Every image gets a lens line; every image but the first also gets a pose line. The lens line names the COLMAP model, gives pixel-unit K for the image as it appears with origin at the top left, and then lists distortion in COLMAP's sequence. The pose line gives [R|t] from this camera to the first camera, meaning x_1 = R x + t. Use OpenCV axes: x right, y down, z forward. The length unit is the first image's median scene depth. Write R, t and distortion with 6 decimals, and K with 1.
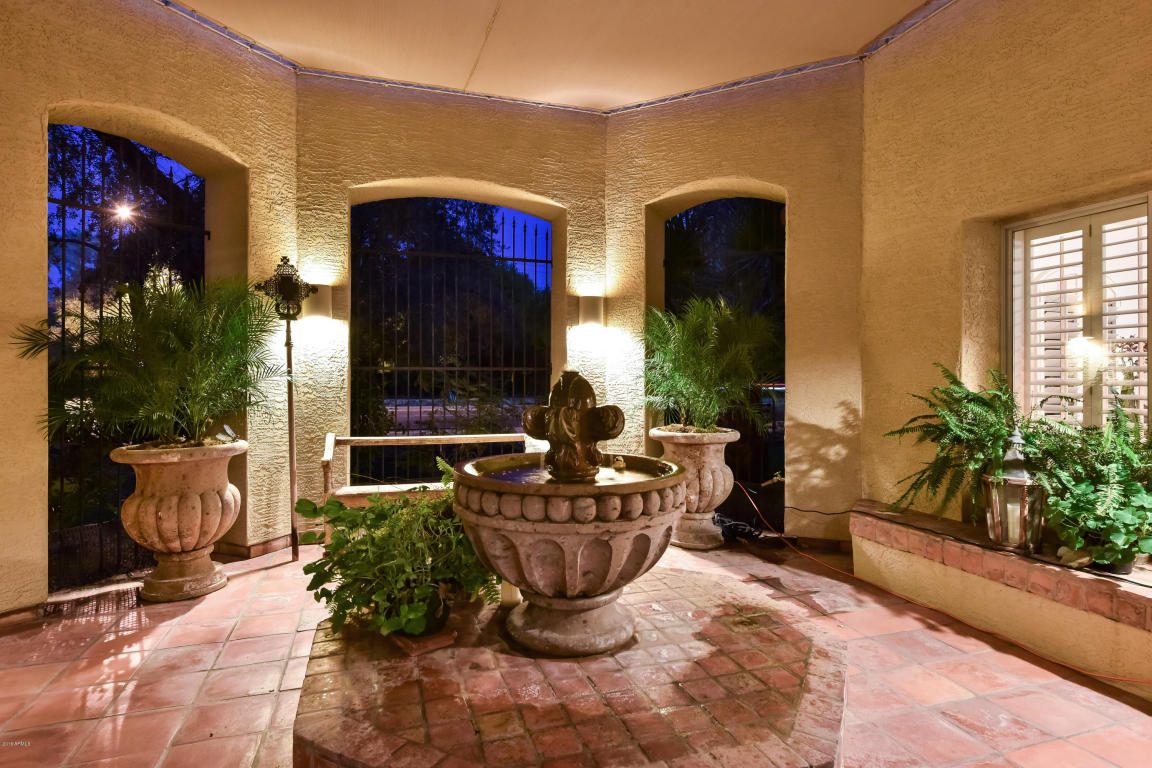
lens RADIAL K [[625.5, 0, 575.4], [0, 625.5, 372.8], [0, 0, 1]] dist [-0.000189, -0.000346]
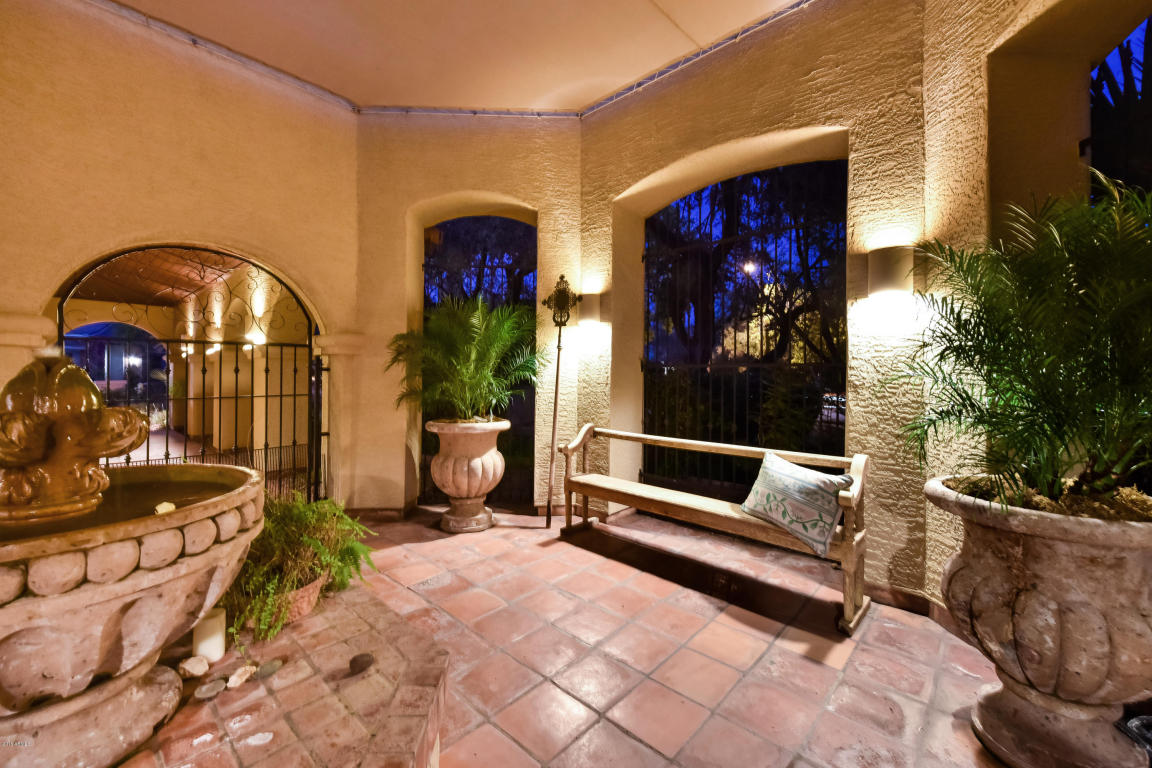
lens RADIAL K [[463.0, 0, 576.2], [0, 463.0, 371.5], [0, 0, 1]] dist [-0.001537, -0.000186]
pose [[0.490463, -0.003652, -0.871454, 0.319452], [-0.001045, 0.999988, -0.004779, 0.005995], [0.871461, 0.003255, 0.490454, 0.566096]]
